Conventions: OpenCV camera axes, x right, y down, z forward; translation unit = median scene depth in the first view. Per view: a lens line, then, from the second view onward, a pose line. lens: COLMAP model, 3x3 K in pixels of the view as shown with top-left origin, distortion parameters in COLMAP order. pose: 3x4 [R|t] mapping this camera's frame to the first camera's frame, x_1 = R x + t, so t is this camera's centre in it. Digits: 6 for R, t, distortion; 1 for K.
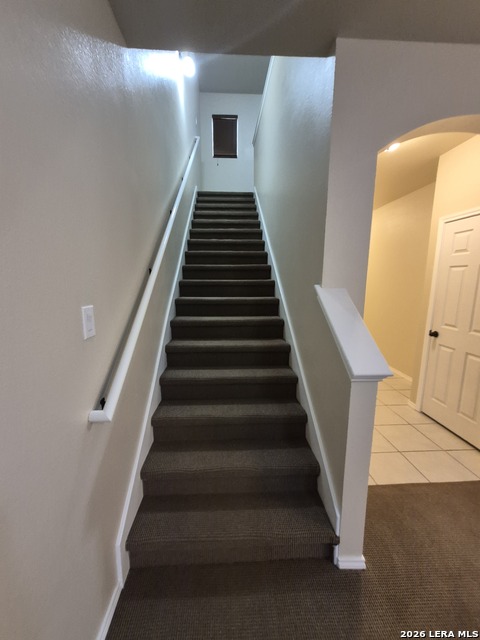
lens RADIAL K [[251.8, 0, 240.0], [0, 251.8, 320.5], [0, 0, 1]] dist [0.011564, -0.001984]
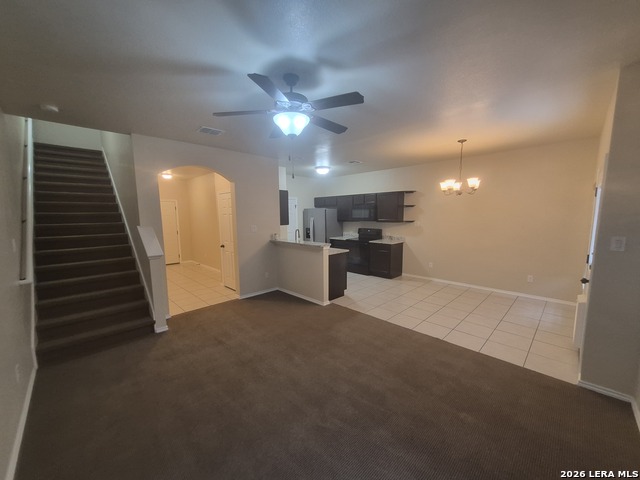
lens RADIAL K [[251.8, 0, 317.2], [0, 251.8, 239.1], [0, 0, 1]] dist [0.011564, -0.001984]
pose [[0.755218, -0.080529, 0.650509, 0.012887], [0.124990, 0.991907, -0.022317, 0.188249], [-0.643447, 0.098162, 0.759171, -1.430742]]
